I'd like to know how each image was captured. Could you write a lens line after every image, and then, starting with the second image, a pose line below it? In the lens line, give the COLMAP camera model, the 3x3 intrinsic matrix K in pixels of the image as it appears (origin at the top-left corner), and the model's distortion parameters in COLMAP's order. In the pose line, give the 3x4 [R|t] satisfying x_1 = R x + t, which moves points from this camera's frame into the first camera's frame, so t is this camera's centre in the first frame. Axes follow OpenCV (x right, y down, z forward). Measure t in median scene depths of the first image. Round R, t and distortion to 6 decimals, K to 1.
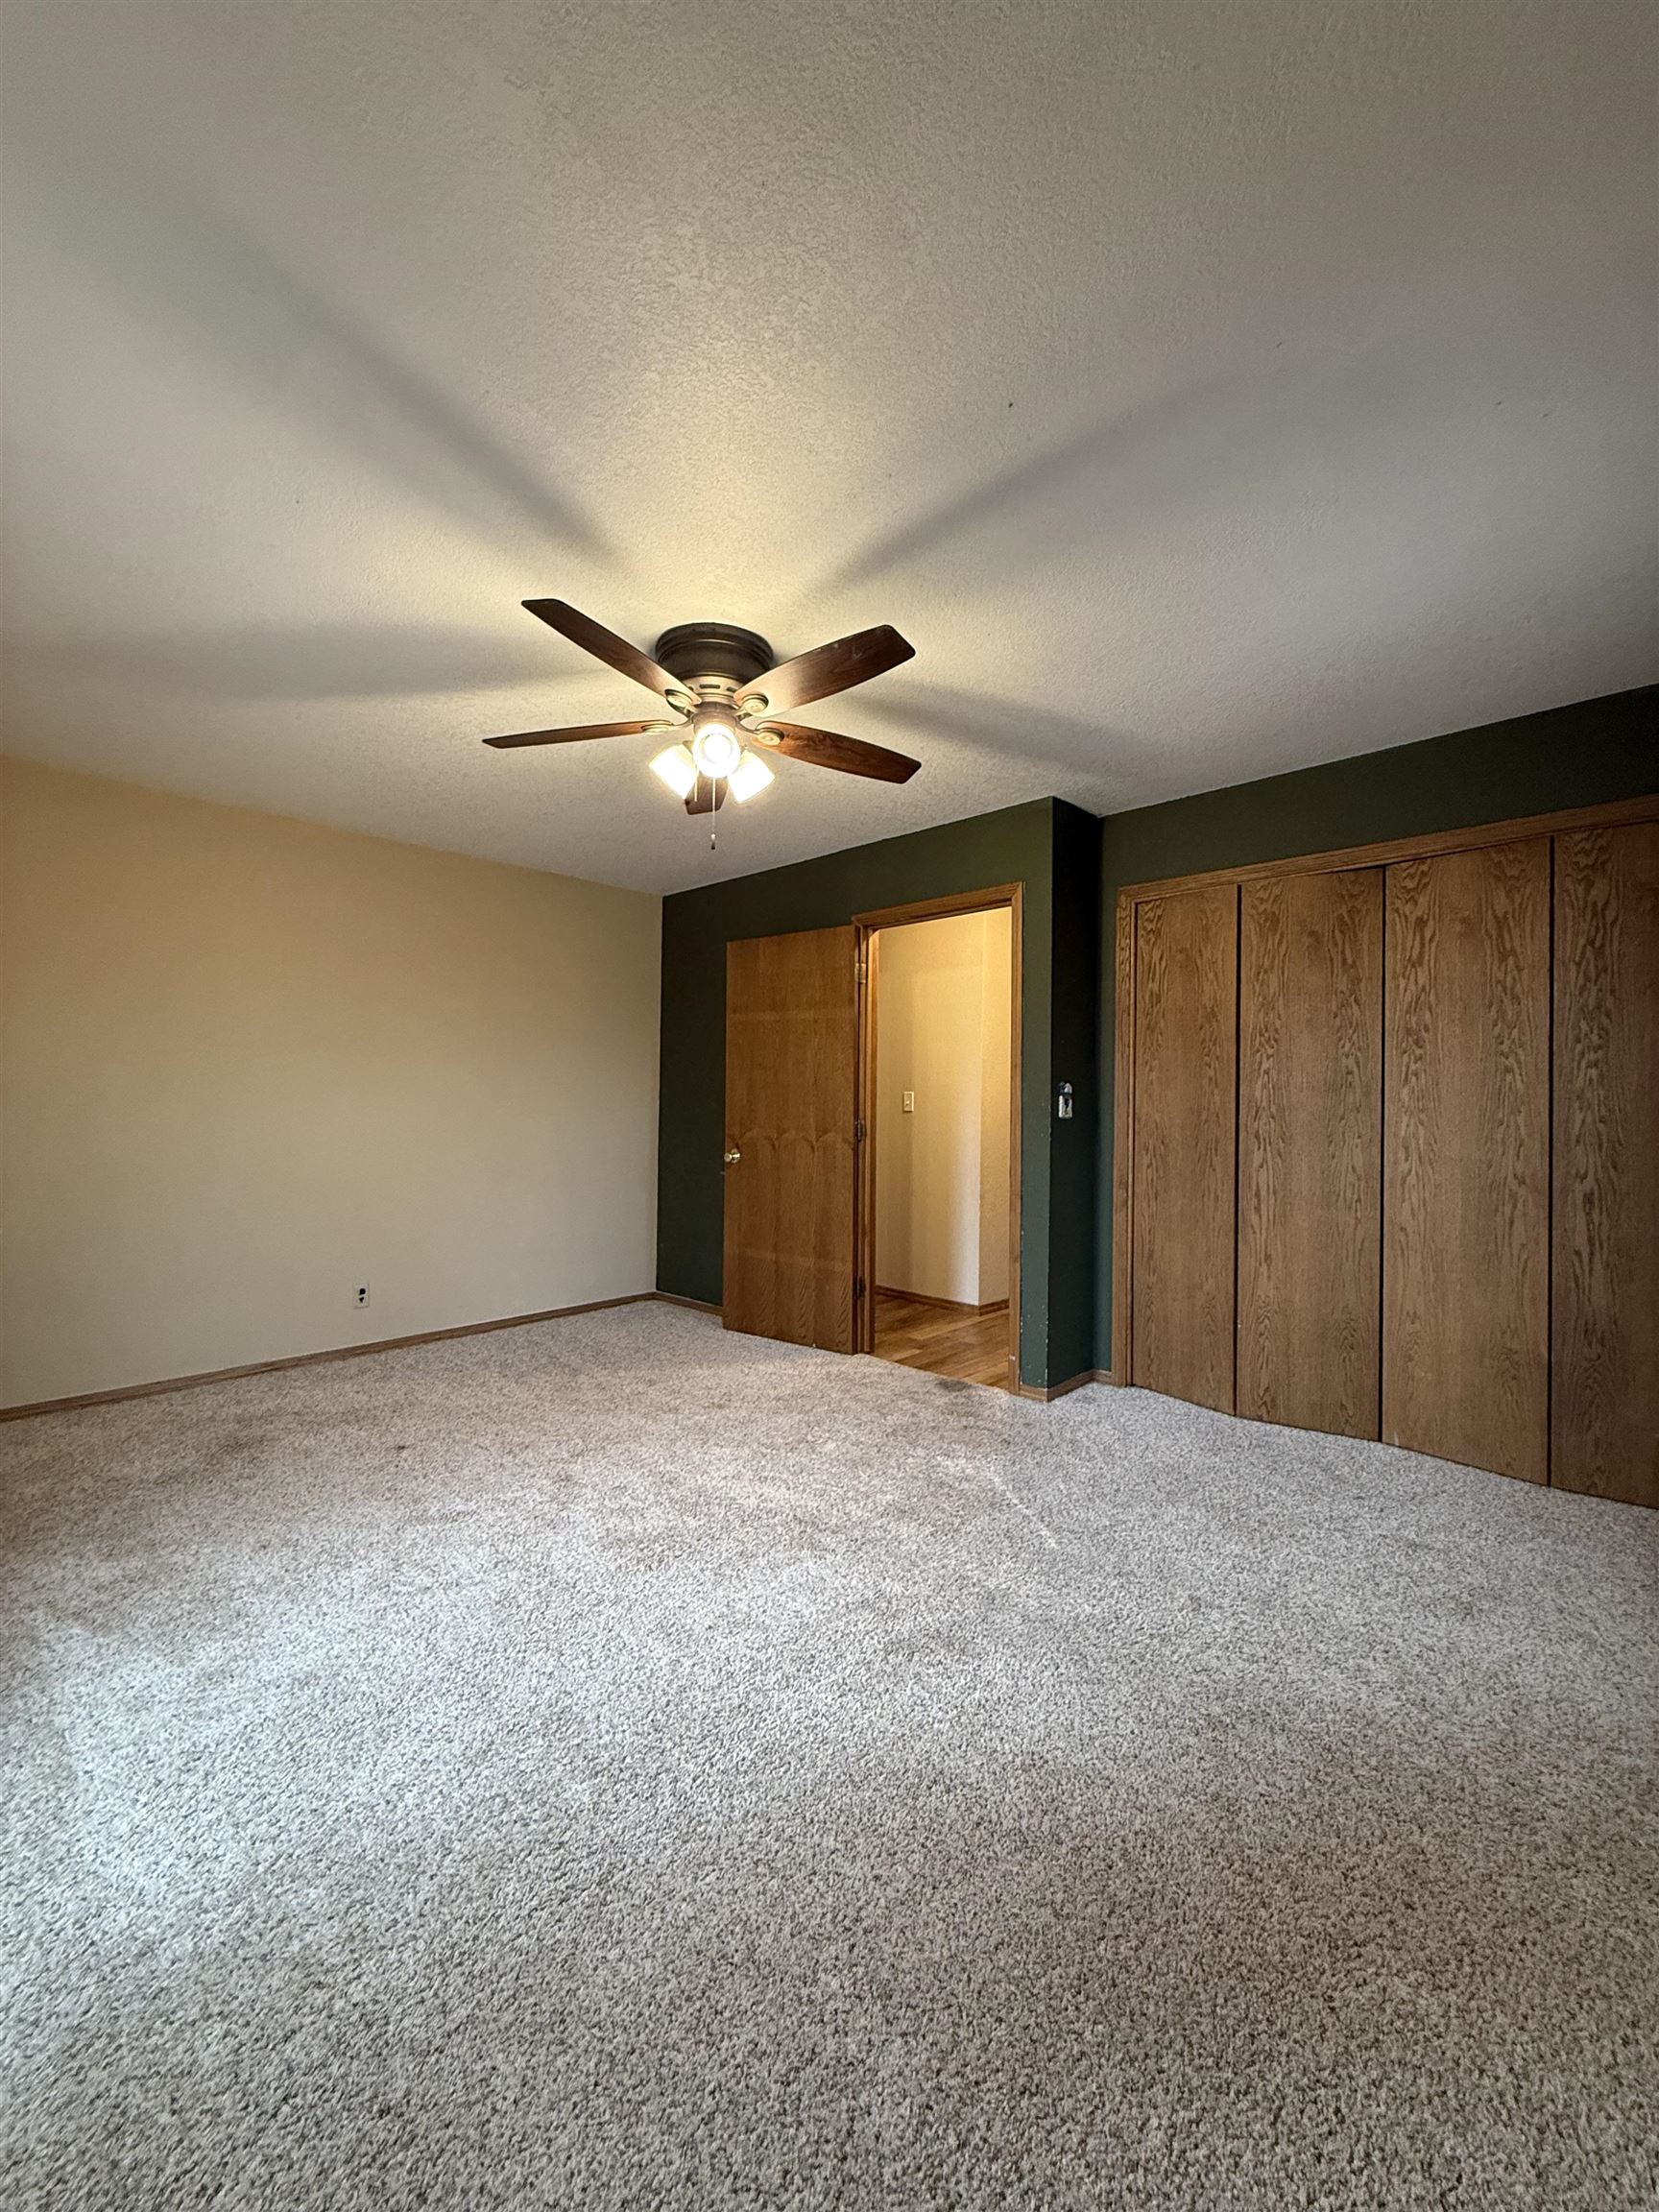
lens RADIAL K [[879.9, 0, 830.0], [0, 879.9, 1105.3], [0, 0, 1]] dist [0.003987, 0.000444]
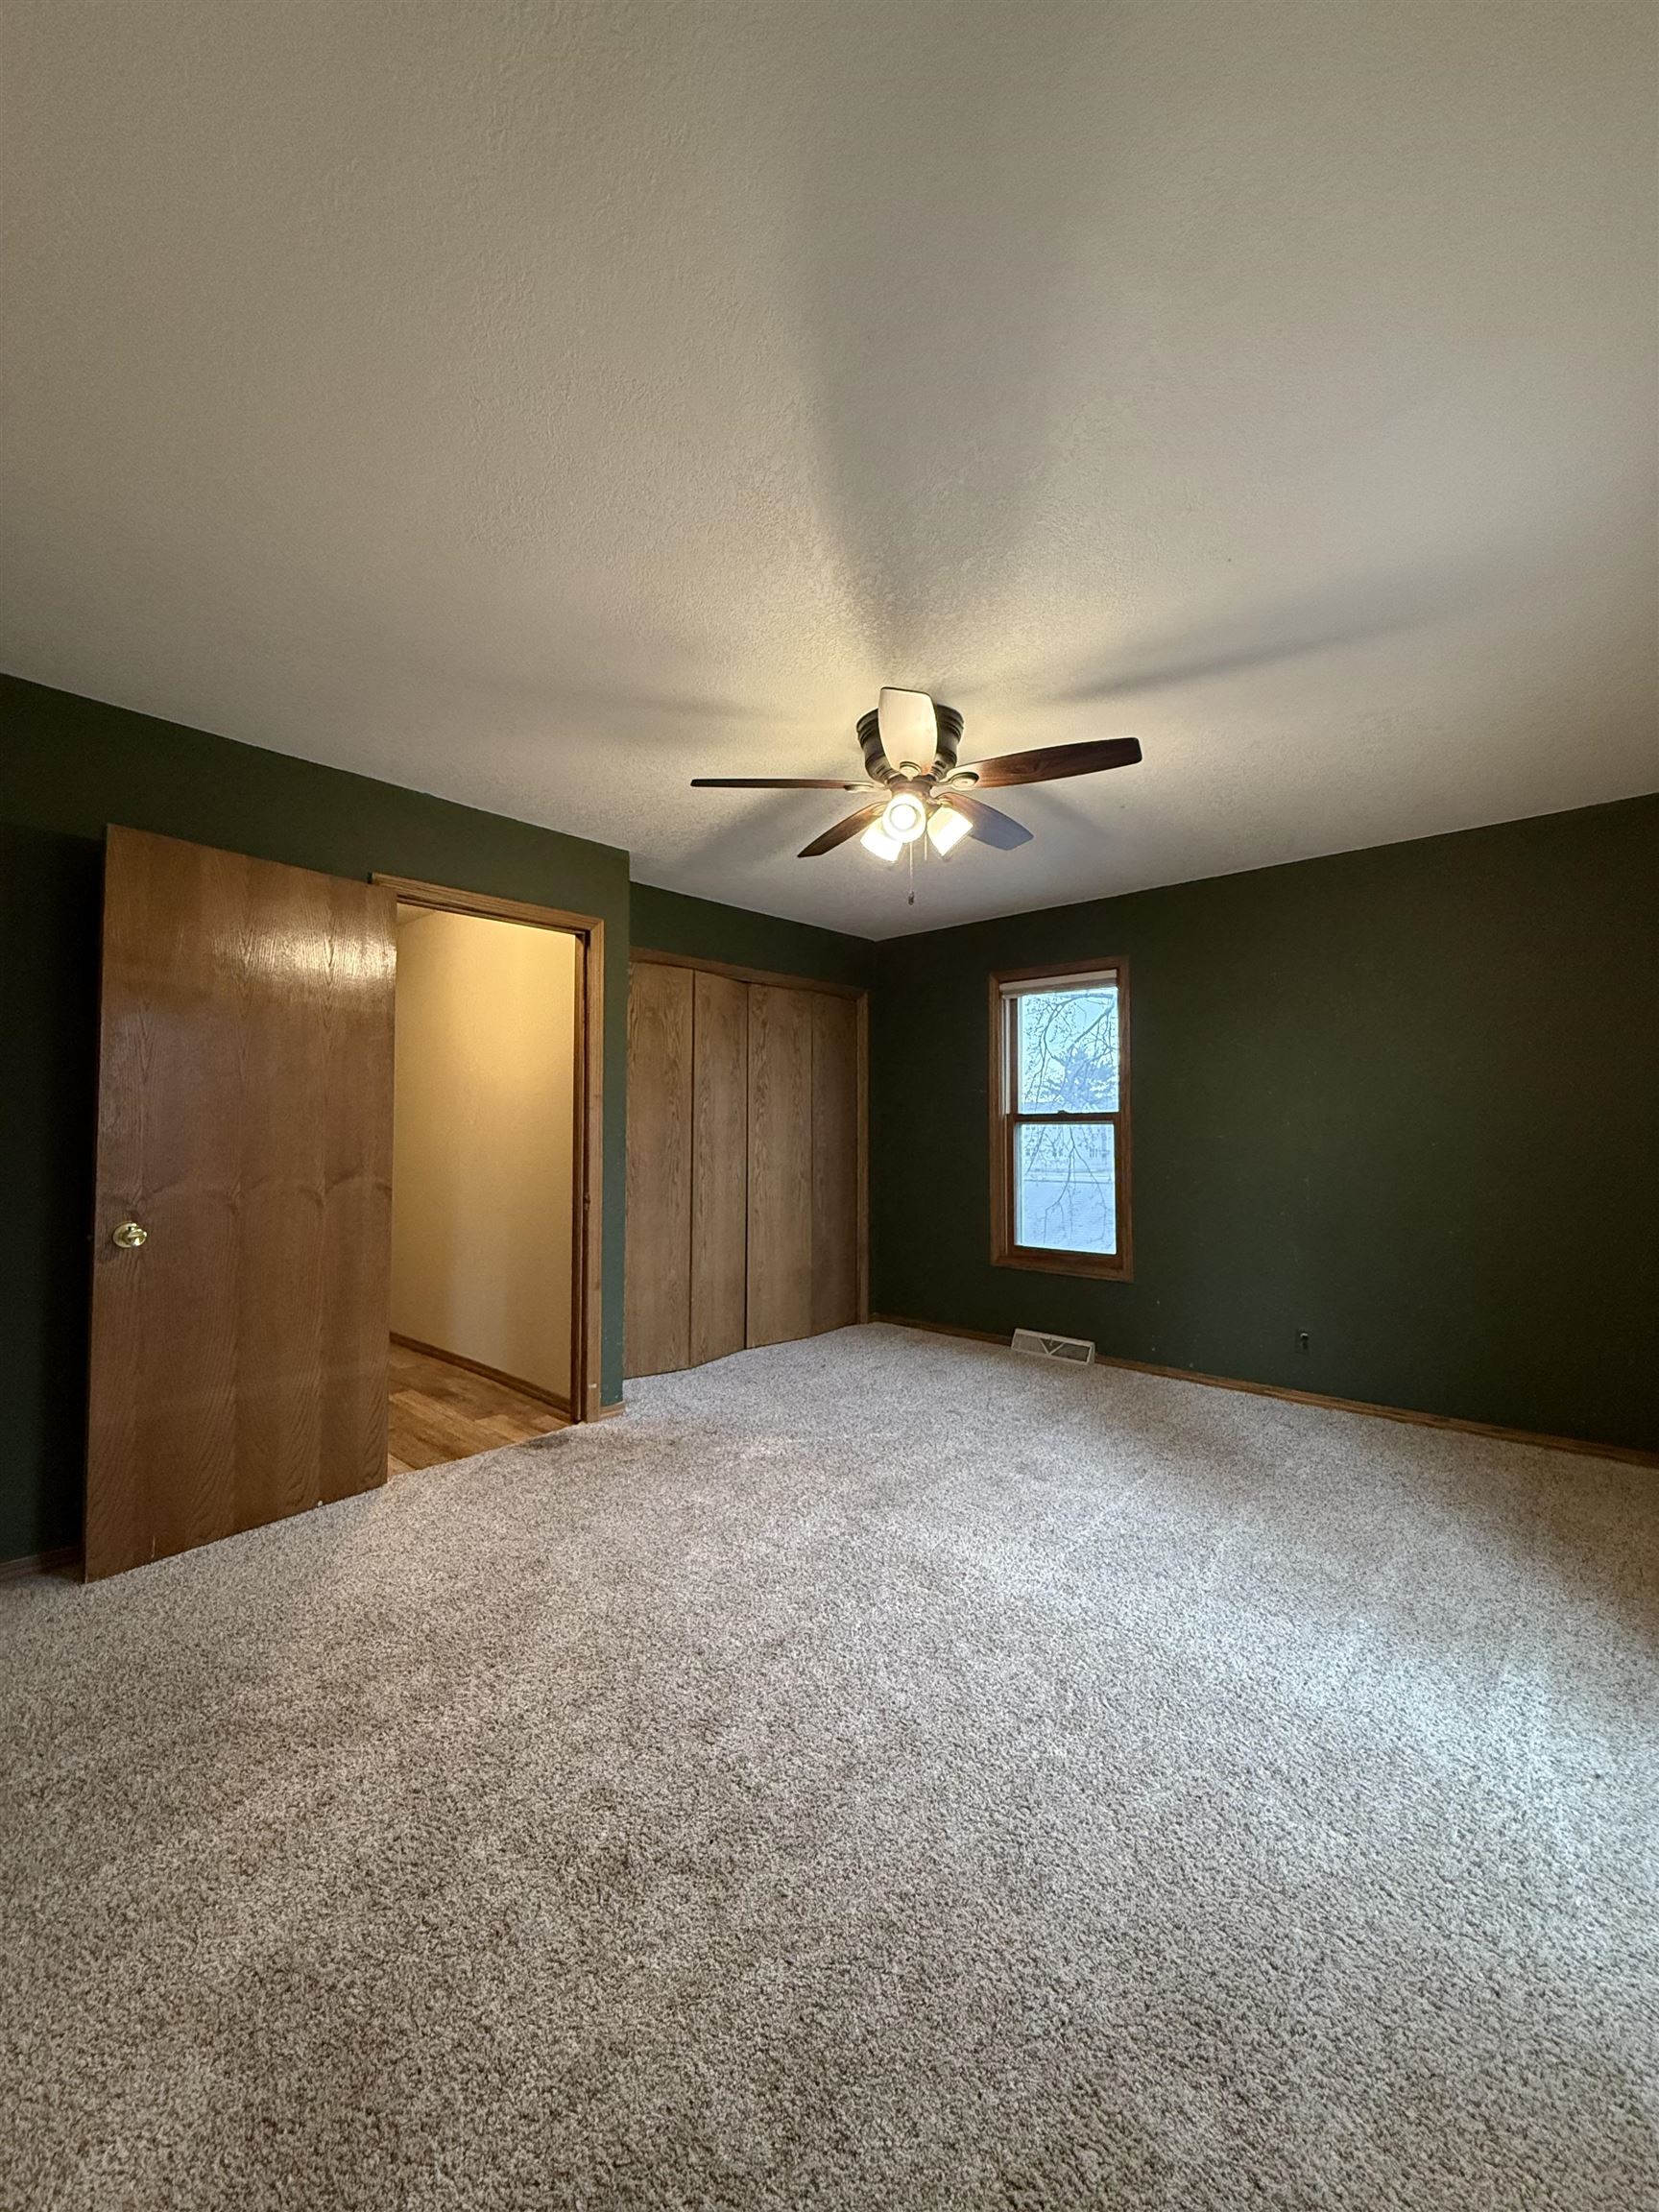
lens RADIAL K [[879.9, 0, 830.0], [0, 879.9, 1109.7], [0, 0, 1]] dist [0.003987, 0.000444]
pose [[-0.006676, 0.023915, 0.999692, -0.890931], [0.002296, 0.999712, -0.023900, -0.004759], [-0.999975, 0.002136, -0.006729, 0.810711]]
